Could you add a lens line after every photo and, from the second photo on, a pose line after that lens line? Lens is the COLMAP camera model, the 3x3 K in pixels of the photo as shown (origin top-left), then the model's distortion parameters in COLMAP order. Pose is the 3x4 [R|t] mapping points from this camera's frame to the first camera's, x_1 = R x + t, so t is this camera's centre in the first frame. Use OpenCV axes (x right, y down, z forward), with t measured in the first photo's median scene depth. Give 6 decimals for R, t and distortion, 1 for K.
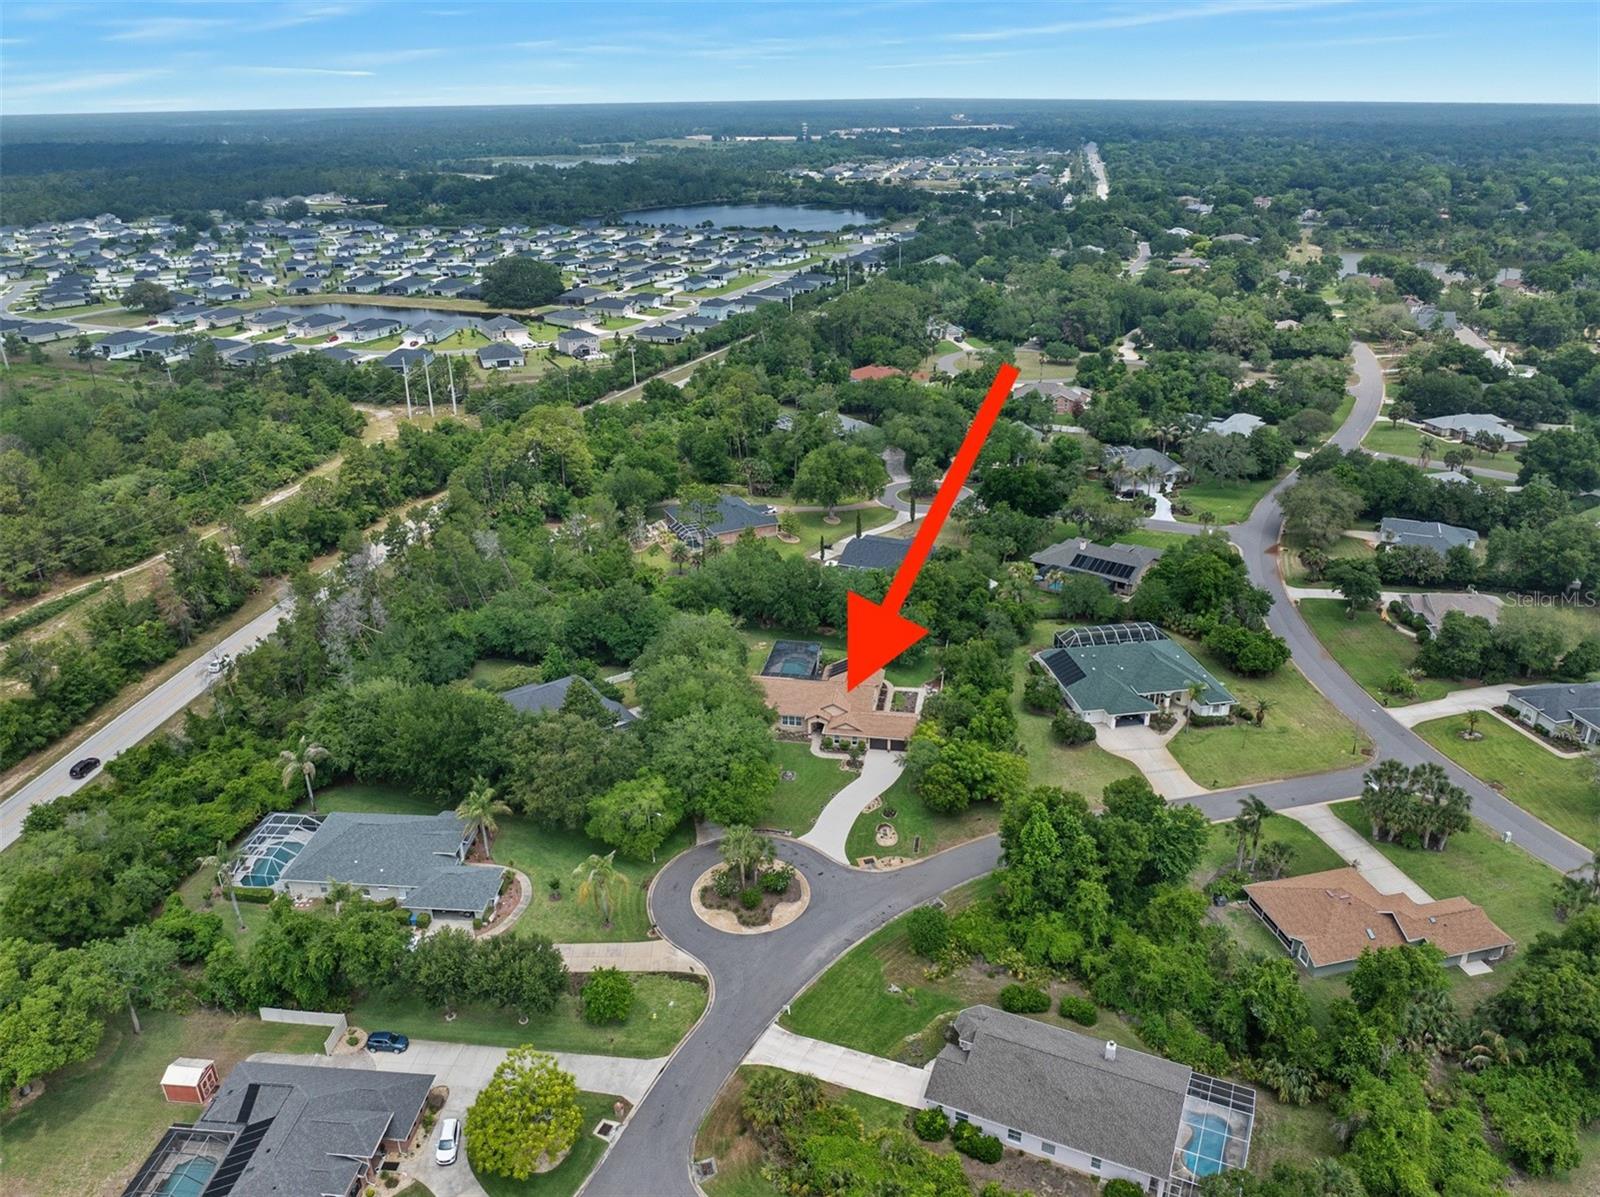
lens RADIAL K [[1134.6, 0, 800.6], [0, 1134.6, 580.4], [0, 0, 1]] dist [-0.028541, 0.002910]
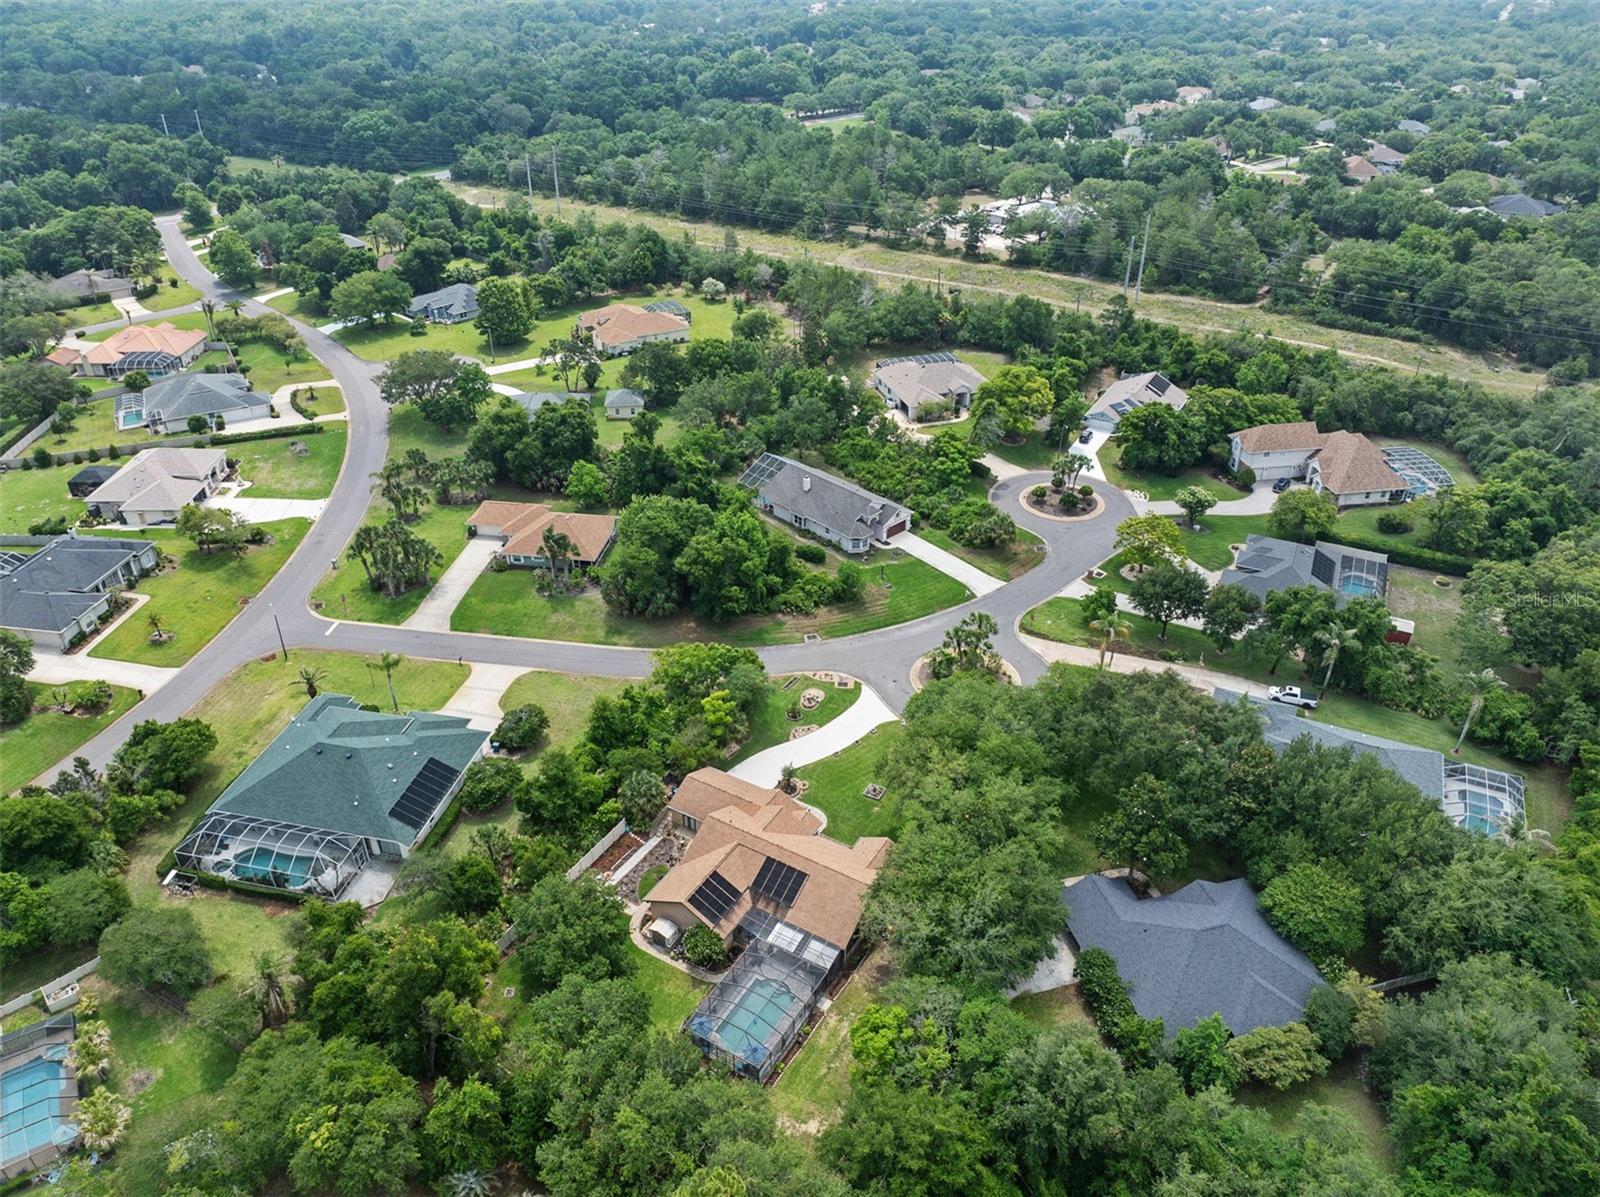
lens RADIAL K [[1134.6, 0, 800.6], [0, 1134.6, 580.4], [0, 0, 1]] dist [-0.028541, 0.002910]
pose [[-0.932868, -0.174621, 0.315064, -0.184398], [0.150734, 0.605156, 0.781707, -0.540603], [-0.327165, 0.776720, -0.538209, 1.295055]]
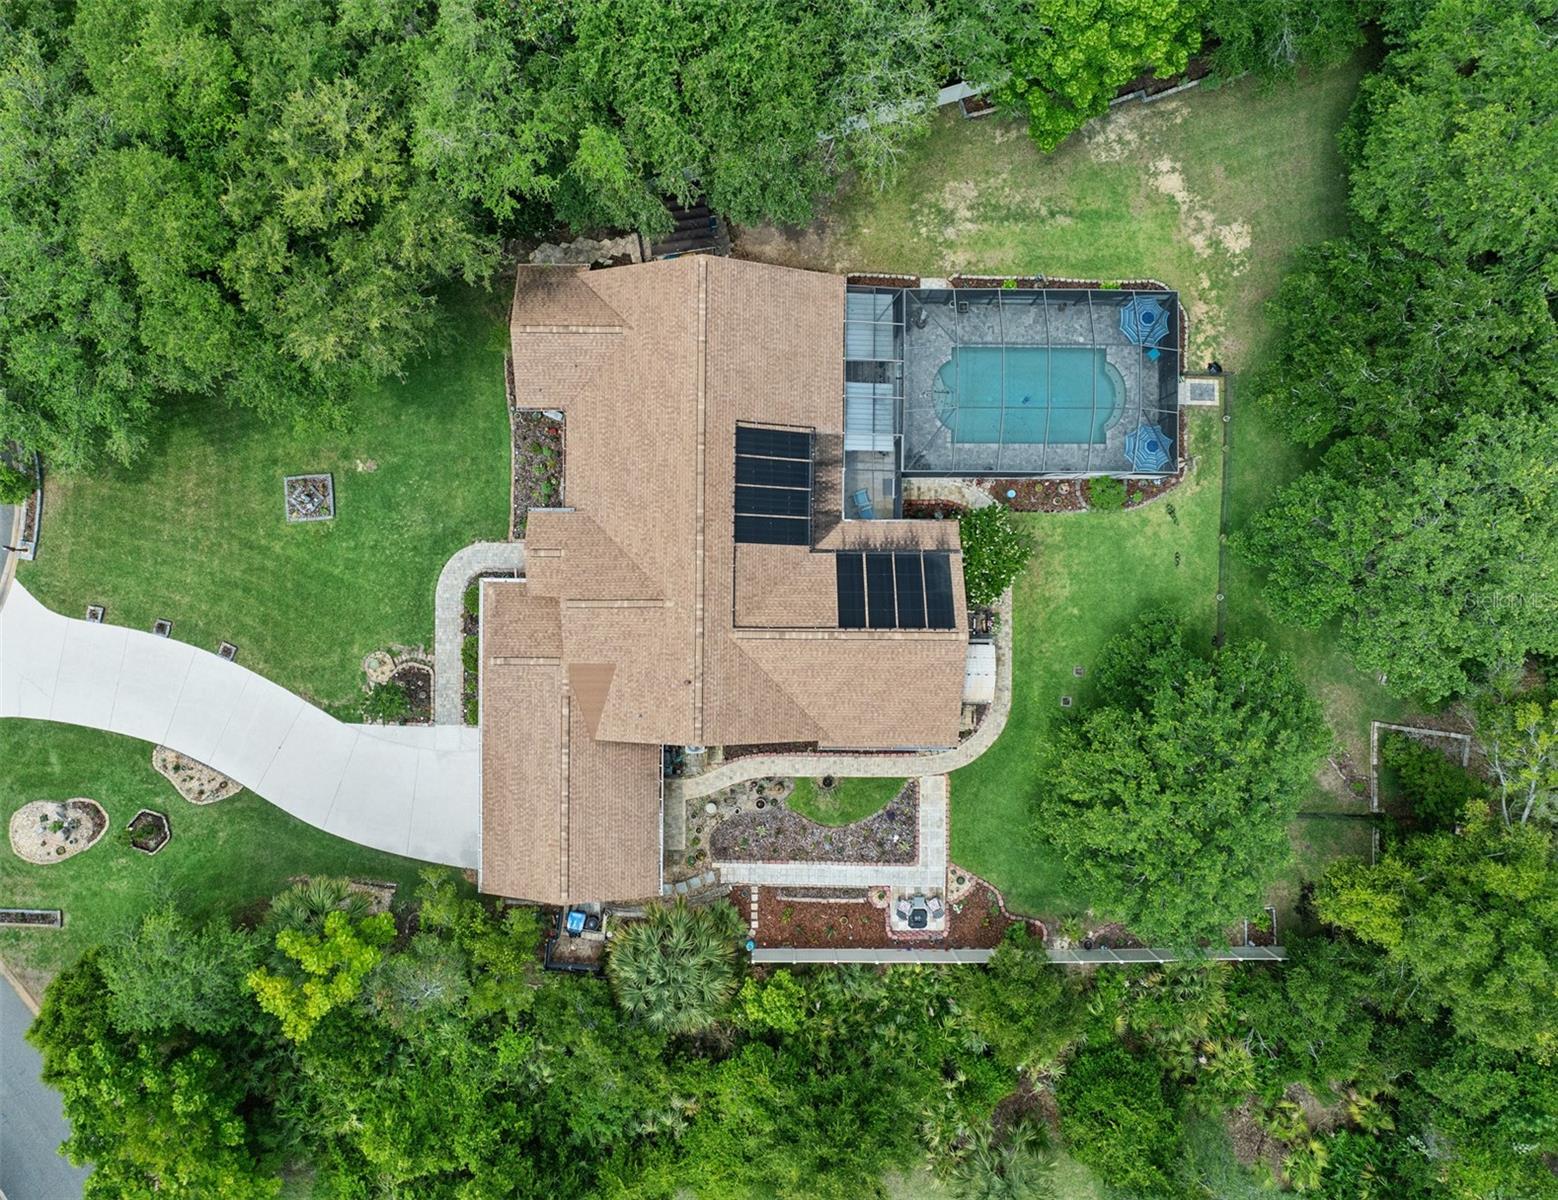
lens RADIAL K [[1130.9, 0, 759.6], [0, 1130.9, 592.0], [0, 0, 1]] dist [-0.032601, -0.000953]
pose [[0.164753, 0.986322, 0.005058, 0.033157], [-0.388752, 0.060222, 0.919372, -0.161123], [0.906492, -0.153436, 0.393356, 0.957047]]
